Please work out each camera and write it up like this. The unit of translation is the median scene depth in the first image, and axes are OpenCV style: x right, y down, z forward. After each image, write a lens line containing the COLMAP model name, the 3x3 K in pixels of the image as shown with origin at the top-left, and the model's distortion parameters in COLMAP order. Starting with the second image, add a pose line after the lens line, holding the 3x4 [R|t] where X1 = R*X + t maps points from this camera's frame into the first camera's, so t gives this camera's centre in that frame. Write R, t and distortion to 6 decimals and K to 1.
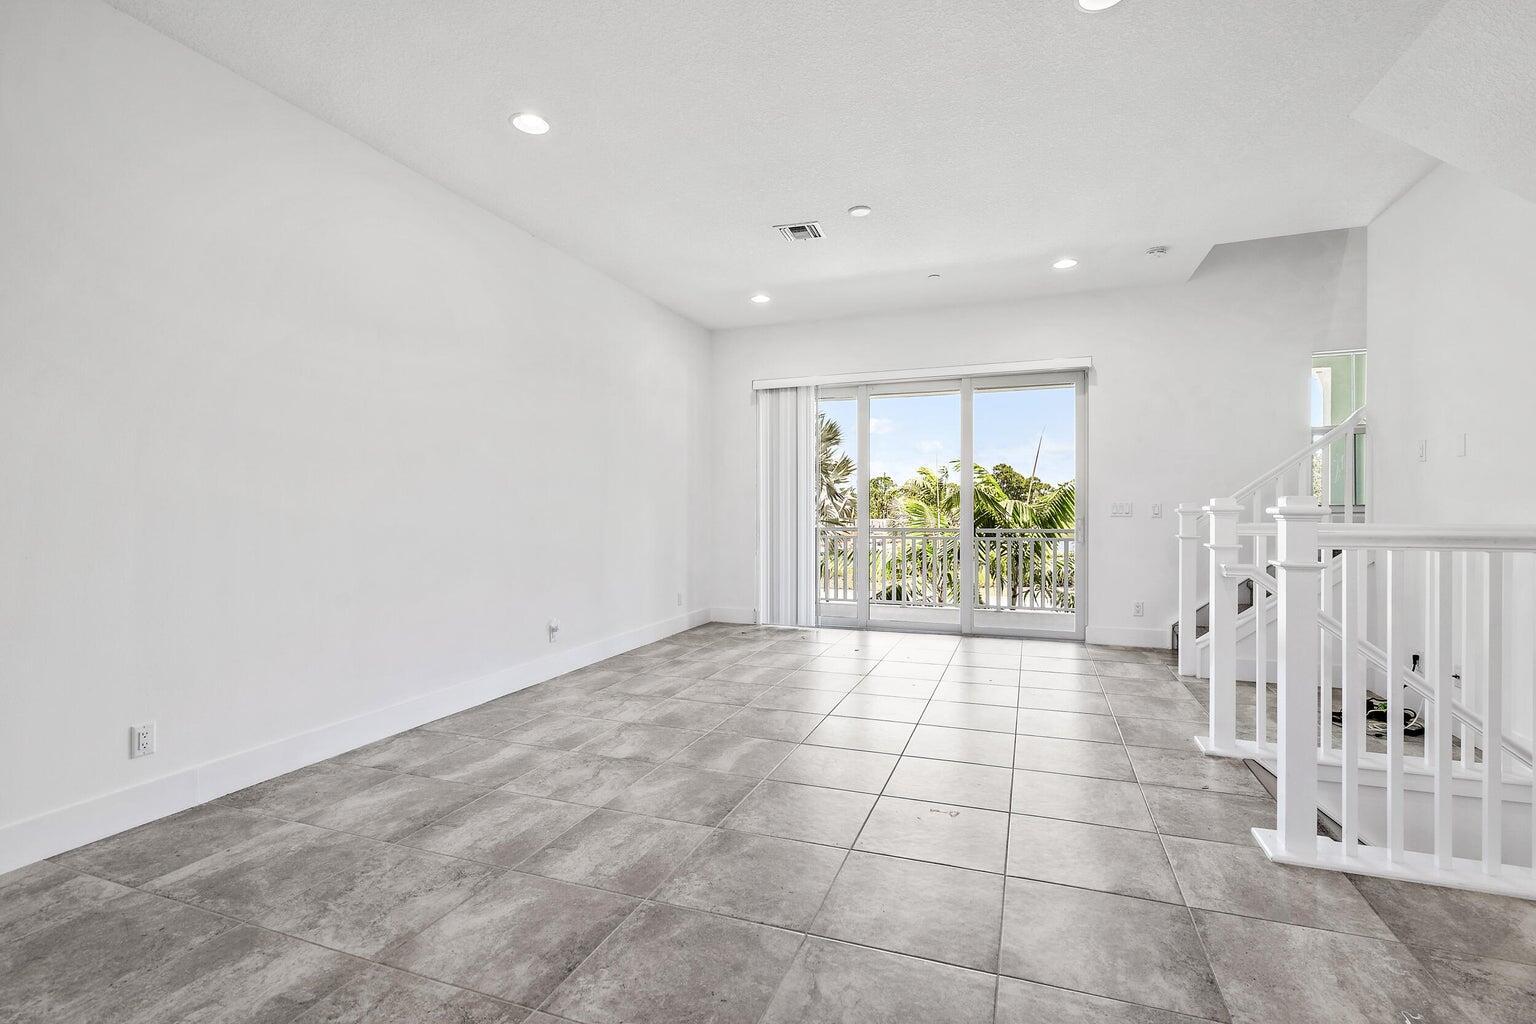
lens RADIAL K [[704.5, 0, 771.0], [0, 704.5, 513.6], [0, 0, 1]] dist [-0.003224, 0.002035]
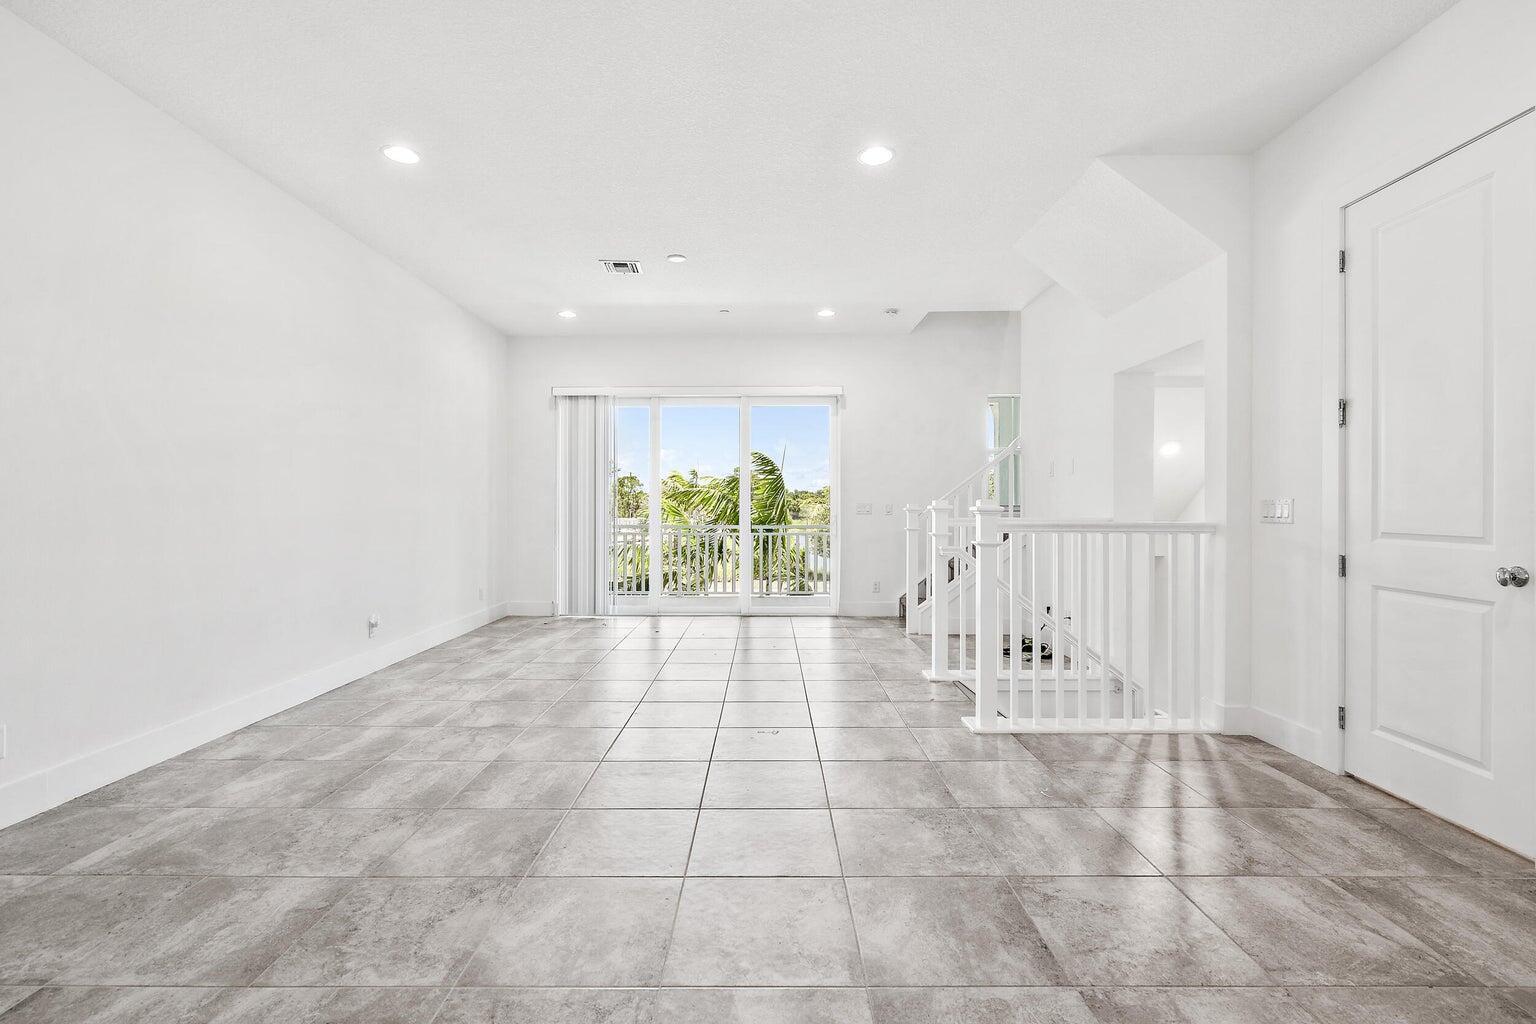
lens RADIAL K [[704.5, 0, 764.7], [0, 704.5, 507.5], [0, 0, 1]] dist [-0.003224, 0.002035]
pose [[0.937546, 0.002779, 0.347851, -0.183710], [-0.000110, 0.999970, -0.007693, 0.002985], [-0.347862, 0.007174, 0.937518, -0.211559]]
